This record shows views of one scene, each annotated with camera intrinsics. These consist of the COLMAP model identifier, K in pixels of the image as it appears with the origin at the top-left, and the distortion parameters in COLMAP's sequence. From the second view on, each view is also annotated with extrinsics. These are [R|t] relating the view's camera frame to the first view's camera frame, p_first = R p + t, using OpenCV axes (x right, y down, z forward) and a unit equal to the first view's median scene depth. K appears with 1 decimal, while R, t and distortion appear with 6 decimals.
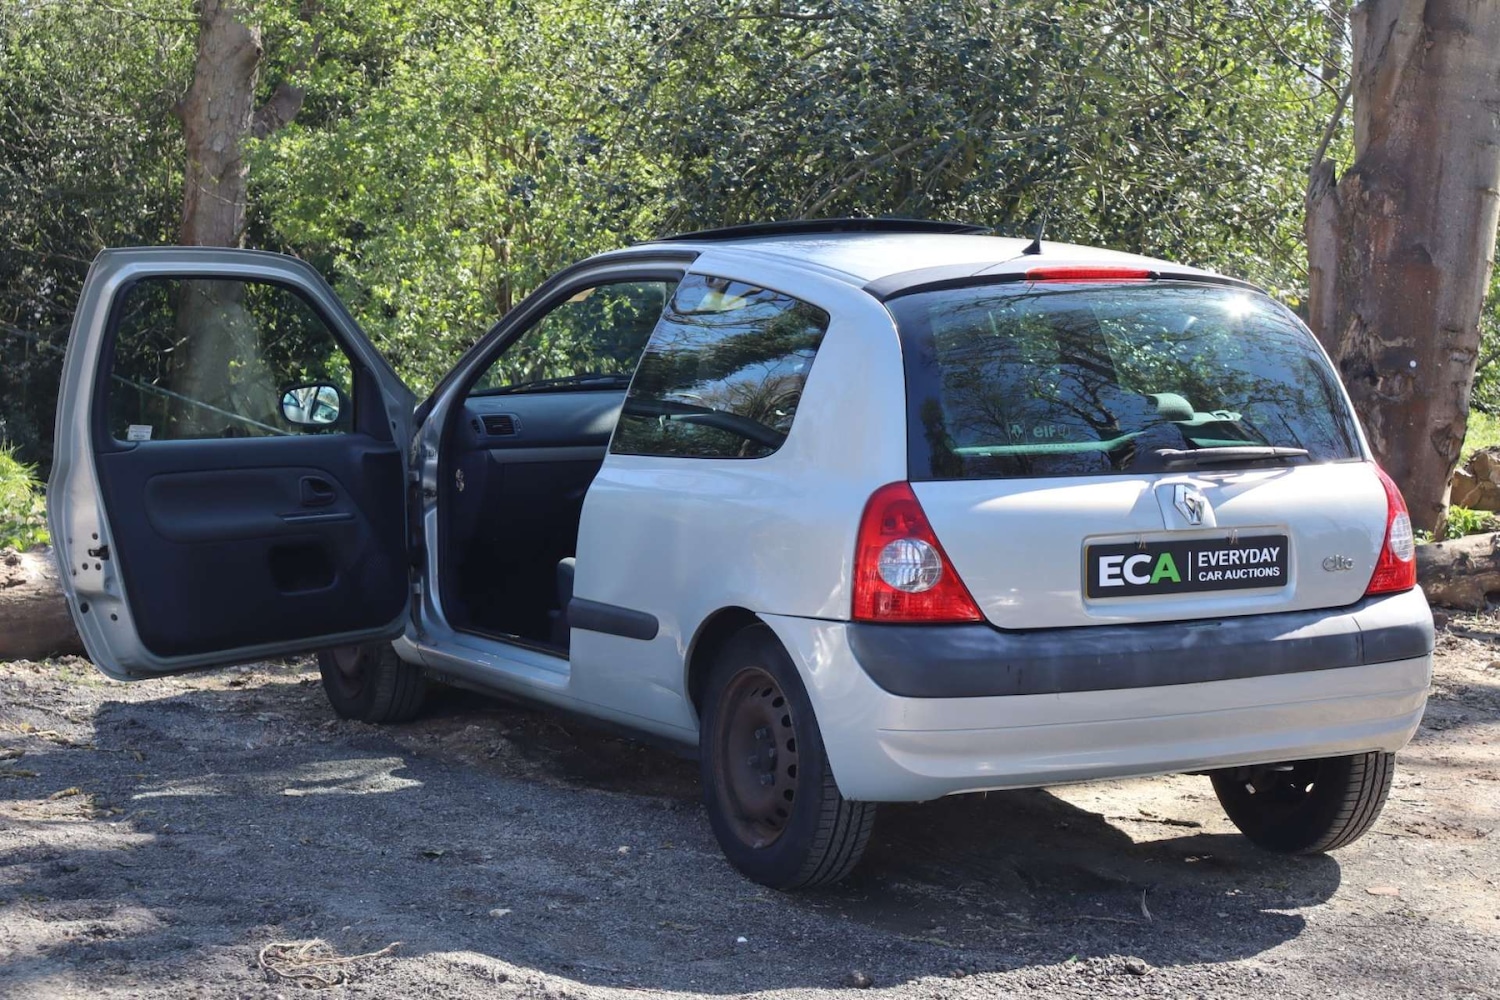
lens RADIAL K [[2953.6, 0, 749.8], [0, 2953.6, 478.4], [0, 0, 1]] dist [0.024469, -0.184640]
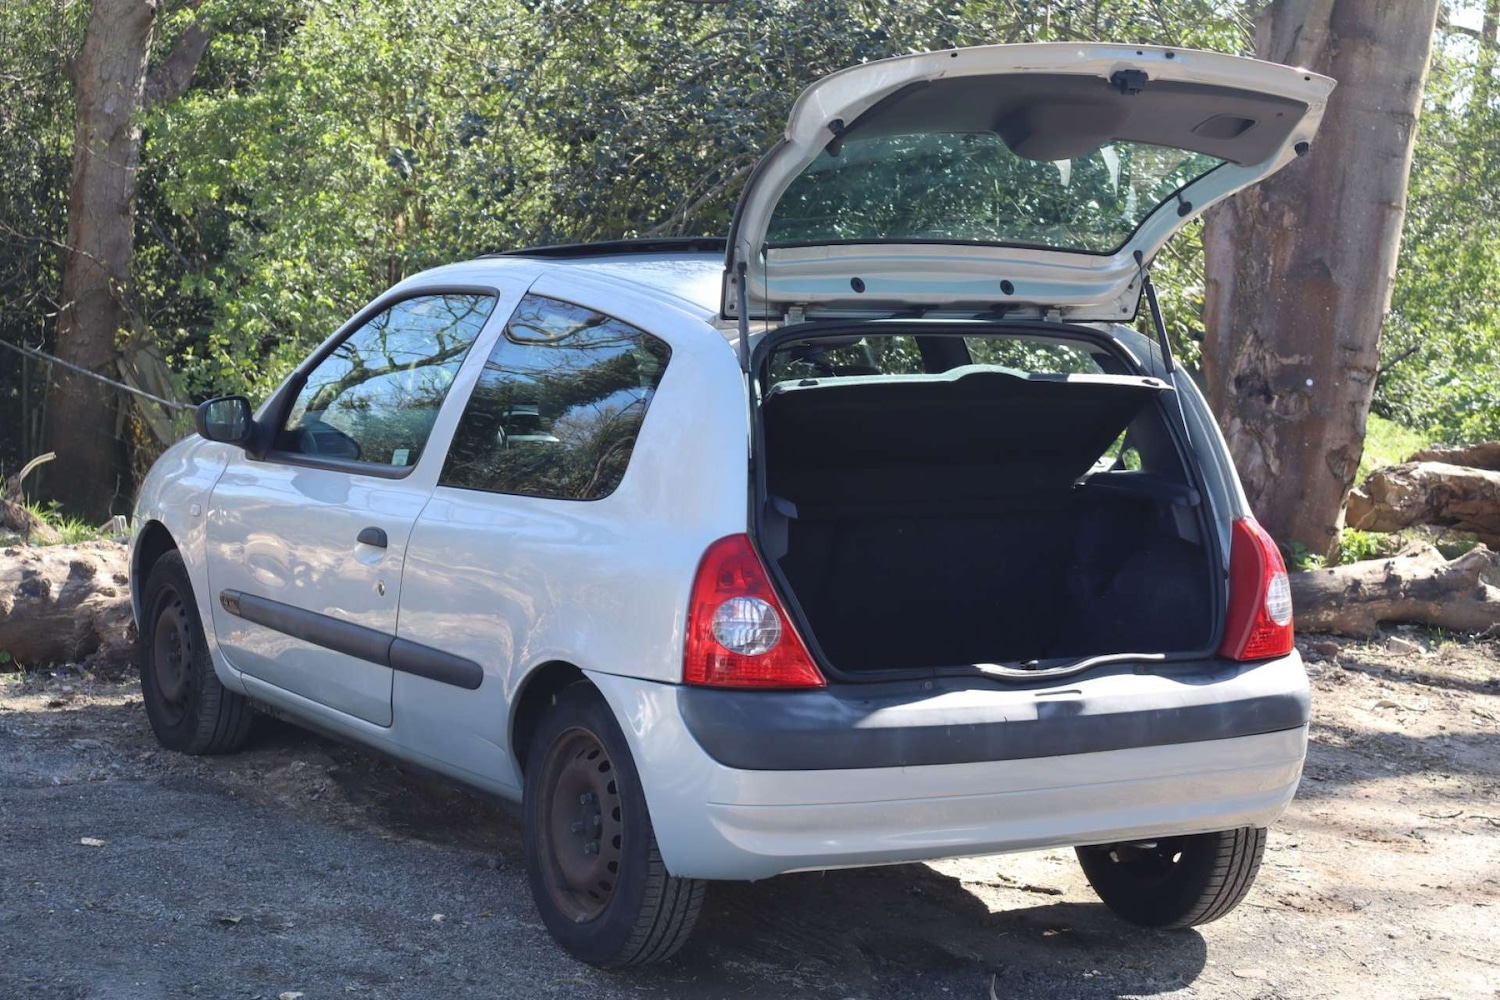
lens RADIAL K [[2953.6, 0, 749.8], [0, 2953.6, 478.4], [0, 0, 1]] dist [0.024469, -0.184640]
pose [[0.999284, 0.023323, 0.029789, 0.023667], [-0.023649, 0.999664, 0.010610, -0.023848], [-0.029532, -0.011307, 0.999500, 0.068005]]
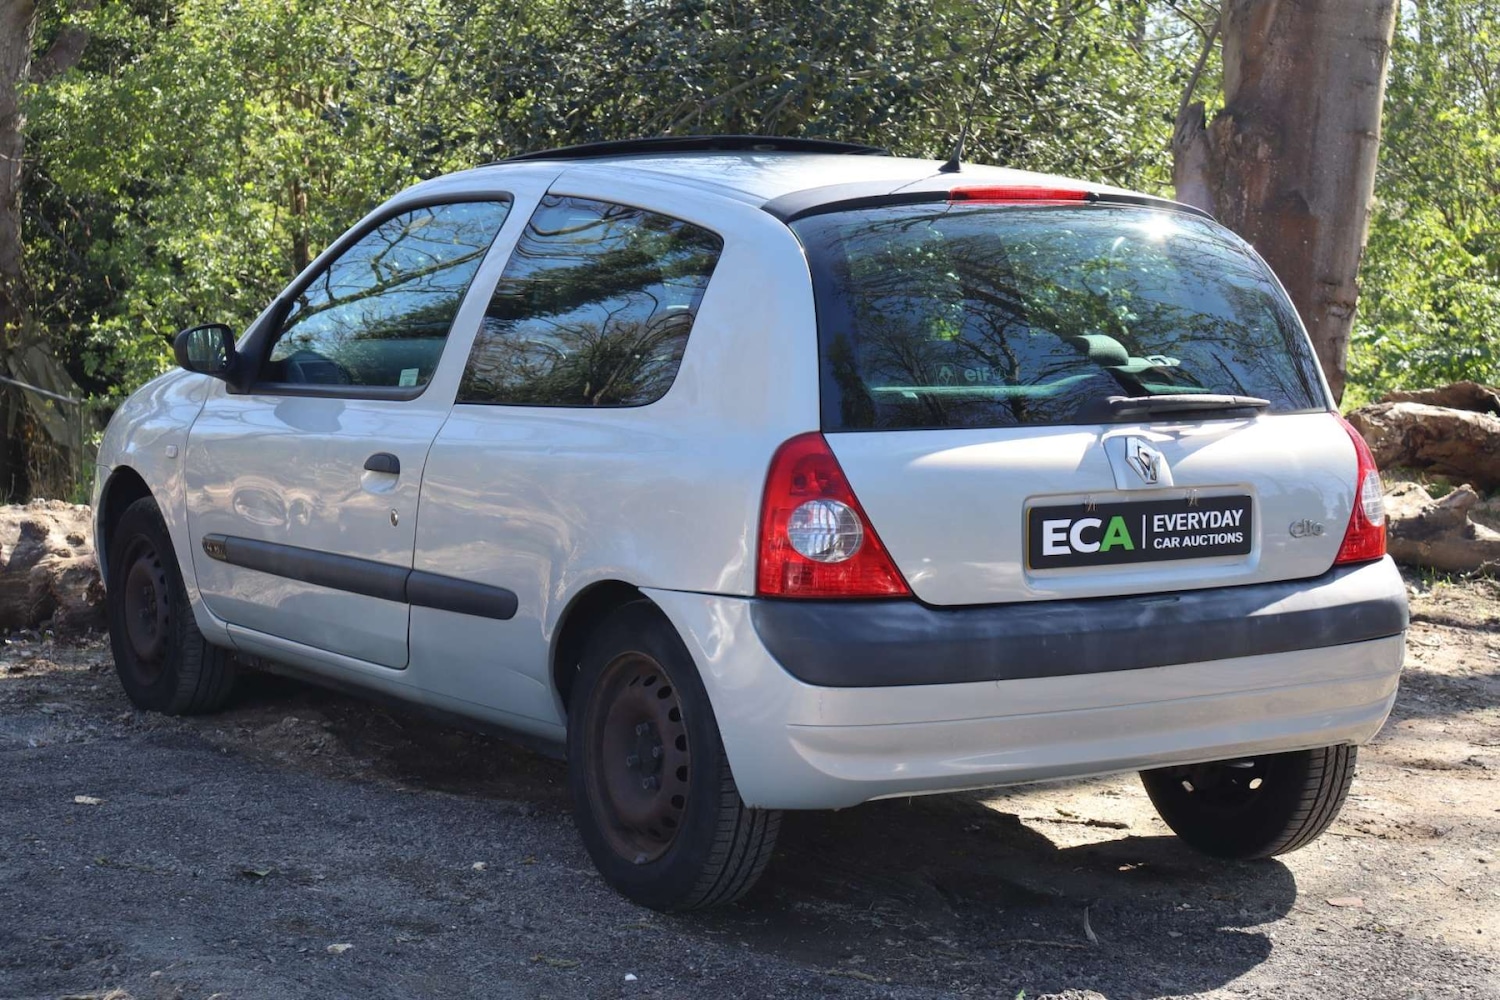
lens RADIAL K [[2953.6, 0, 749.8], [0, 2953.6, 478.4], [0, 0, 1]] dist [0.024469, -0.184640]
pose [[0.997372, -0.001487, 0.072435, -0.025527], [0.000821, 0.999957, 0.009214, 0.005729], [-0.072445, -0.009130, 0.997331, 0.139490]]
